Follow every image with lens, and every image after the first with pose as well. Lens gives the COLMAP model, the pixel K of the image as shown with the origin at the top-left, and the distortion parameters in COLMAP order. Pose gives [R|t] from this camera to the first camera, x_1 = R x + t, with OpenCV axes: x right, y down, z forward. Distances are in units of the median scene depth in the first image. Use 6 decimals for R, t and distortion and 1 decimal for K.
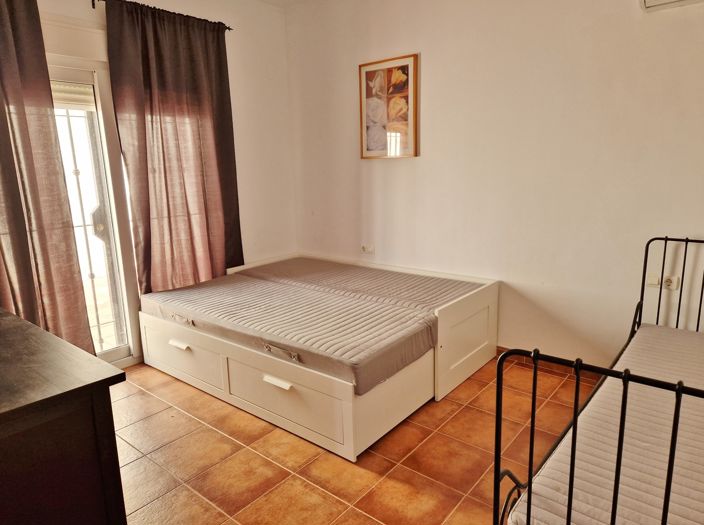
lens RADIAL K [[469.6, 0, 352.0], [0, 469.6, 262.5], [0, 0, 1]] dist [0.076751, -0.081636]
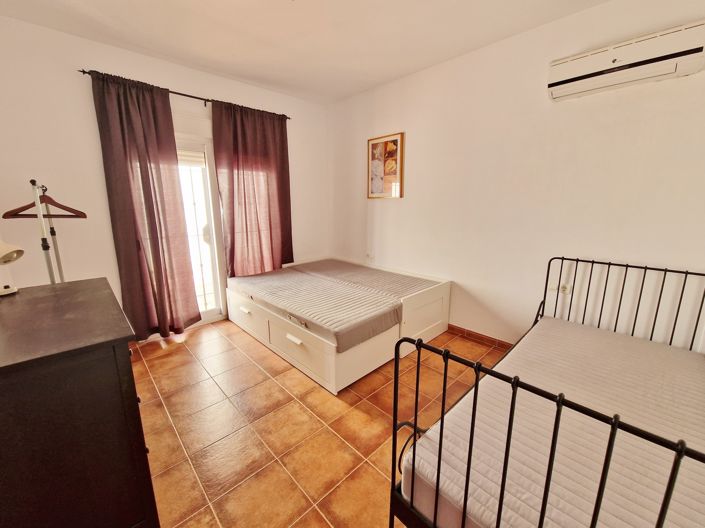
lens RADIAL K [[285.7, 0, 351.7], [0, 285.7, 259.6], [0, 0, 1]] dist [0.000288, -0.000028]
pose [[0.993049, 0.043040, -0.109548, 0.105394], [-0.043675, 0.999040, -0.003397, -0.013457], [0.109297, 0.008158, 0.993976, 0.062660]]
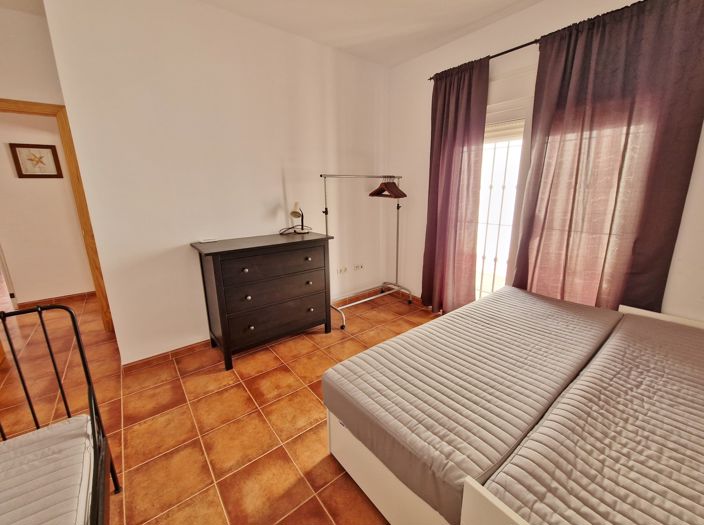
lens RADIAL K [[291.0, 0, 360.6], [0, 291.0, 261.3], [0, 0, 1]] dist [-0.000228, -0.000051]
pose [[-0.198261, 0.258165, -0.945539, 0.397849], [-0.189198, 0.936465, 0.295359, -0.167183], [0.961715, 0.237452, -0.136820, 0.806573]]
